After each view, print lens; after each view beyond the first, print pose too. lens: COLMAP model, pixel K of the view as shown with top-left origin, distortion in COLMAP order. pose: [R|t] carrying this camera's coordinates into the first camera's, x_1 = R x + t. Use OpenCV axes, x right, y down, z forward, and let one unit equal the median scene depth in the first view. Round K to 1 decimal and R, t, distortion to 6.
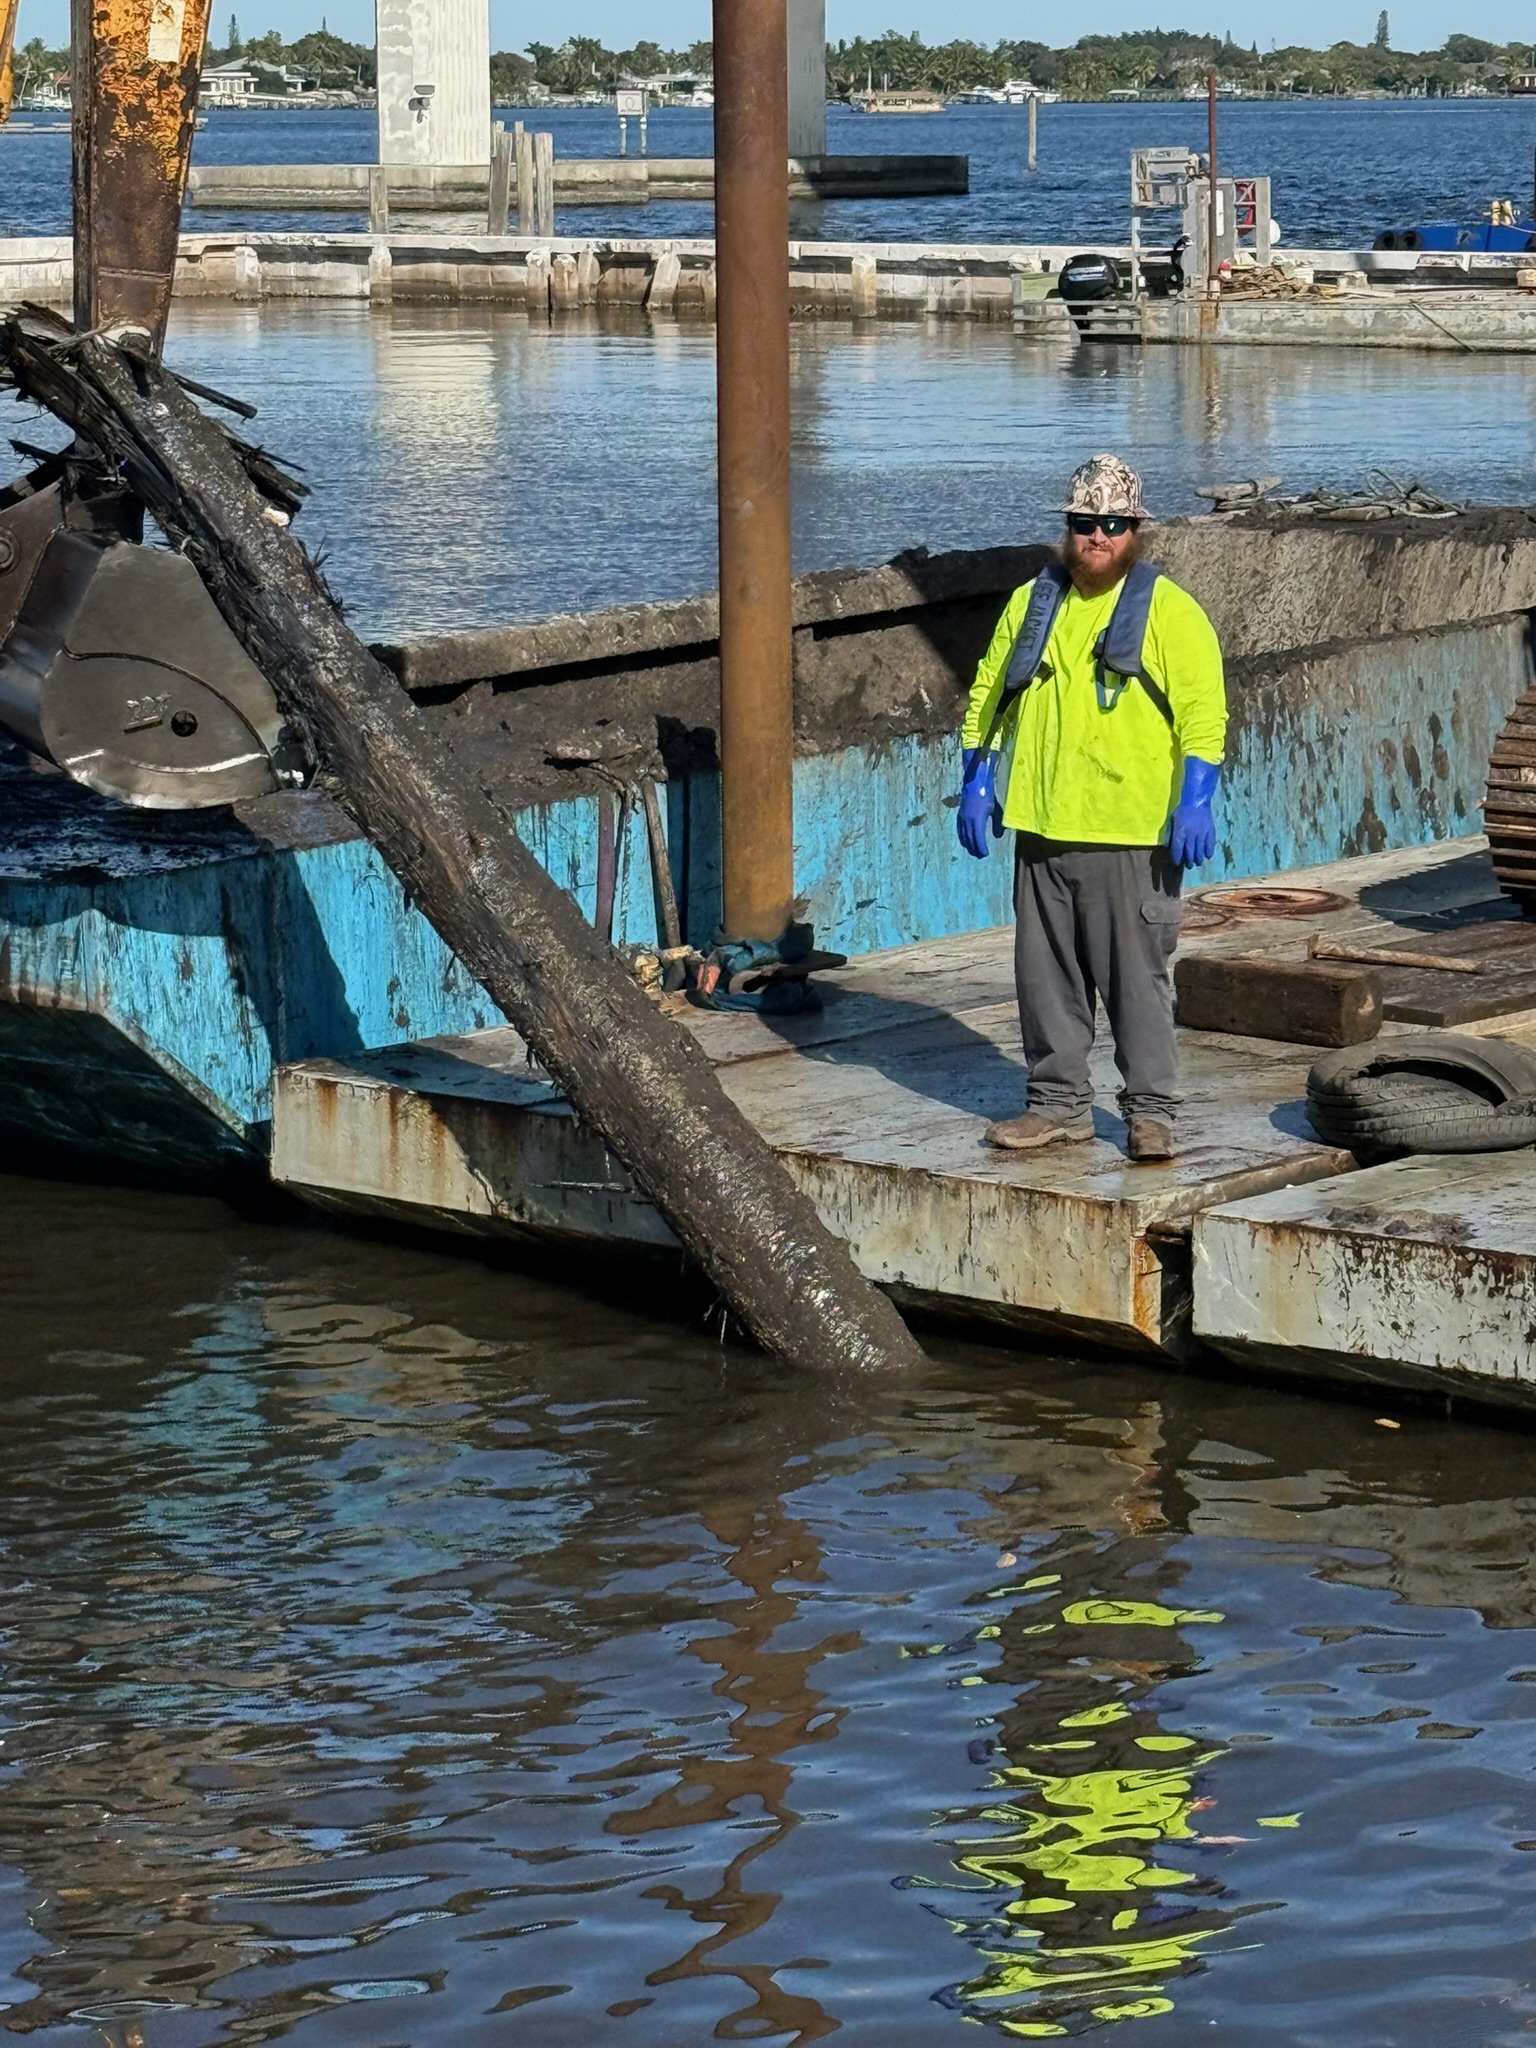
lens RADIAL K [[5882.2, 0, 768.0], [0, 5882.2, 1024.0], [0, 0, 1]] dist [0.080597, 0.416479]
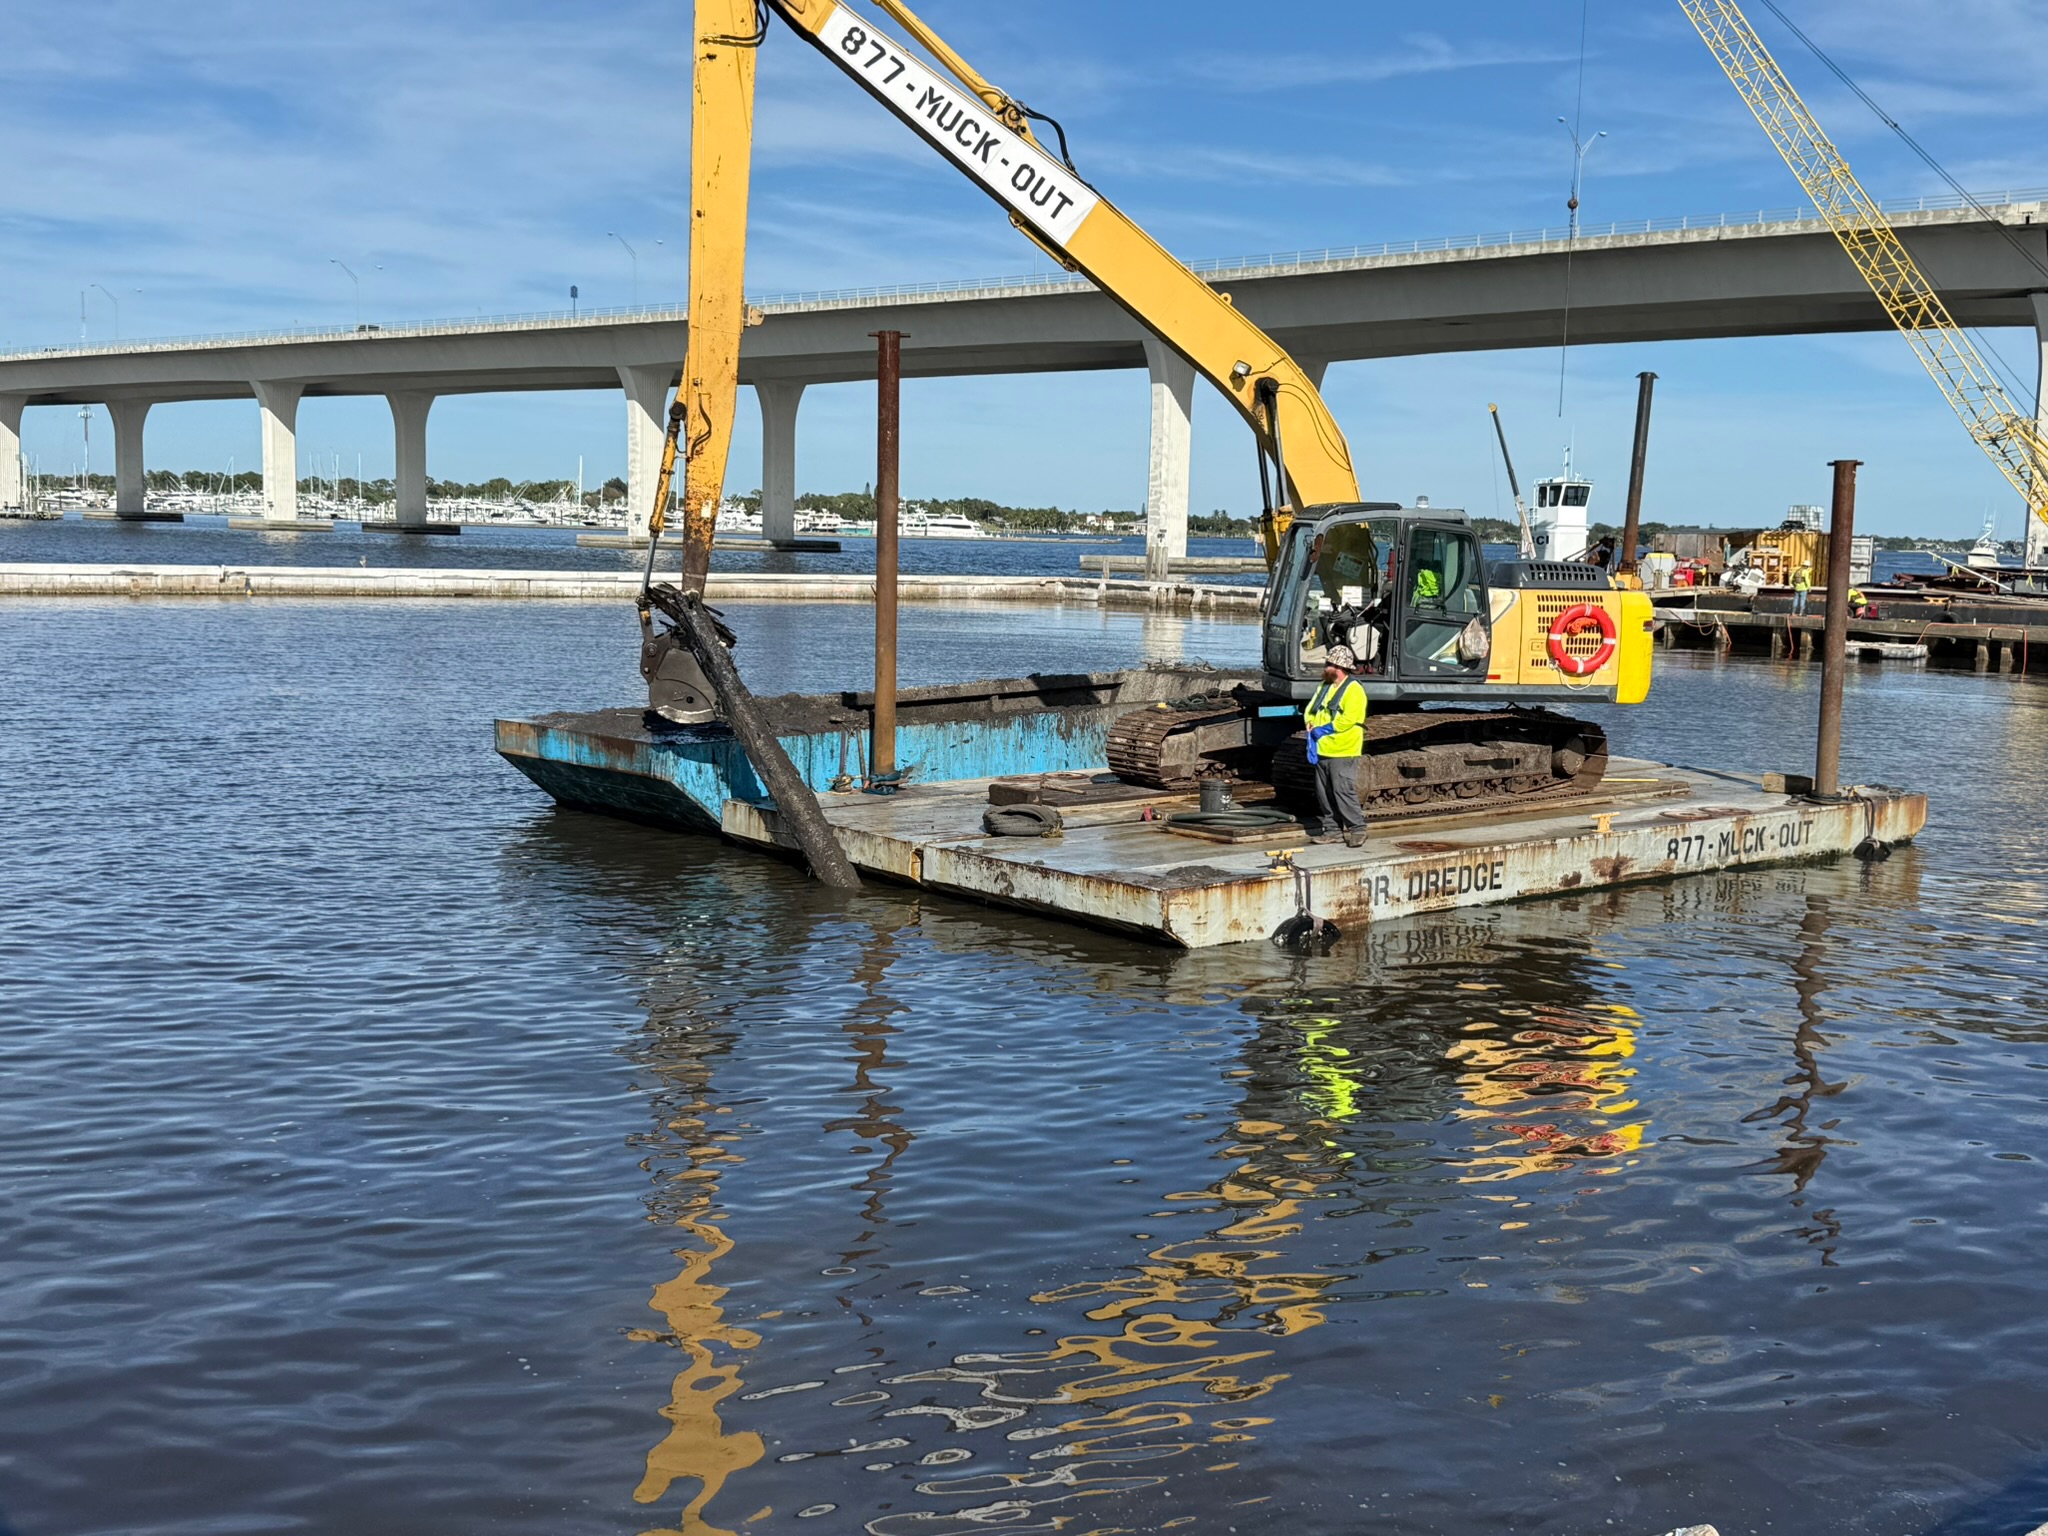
lens RADIAL K [[2228.5, 0, 1024.0], [0, 2228.5, 768.0], [0, 0, 1]] dist [0.001417, 0.000283]
pose [[0.985049, 0.051275, -0.164468, 0.318074], [-0.059469, 0.997202, -0.045289, 0.038938], [0.161686, 0.054392, 0.985342, -0.296713]]
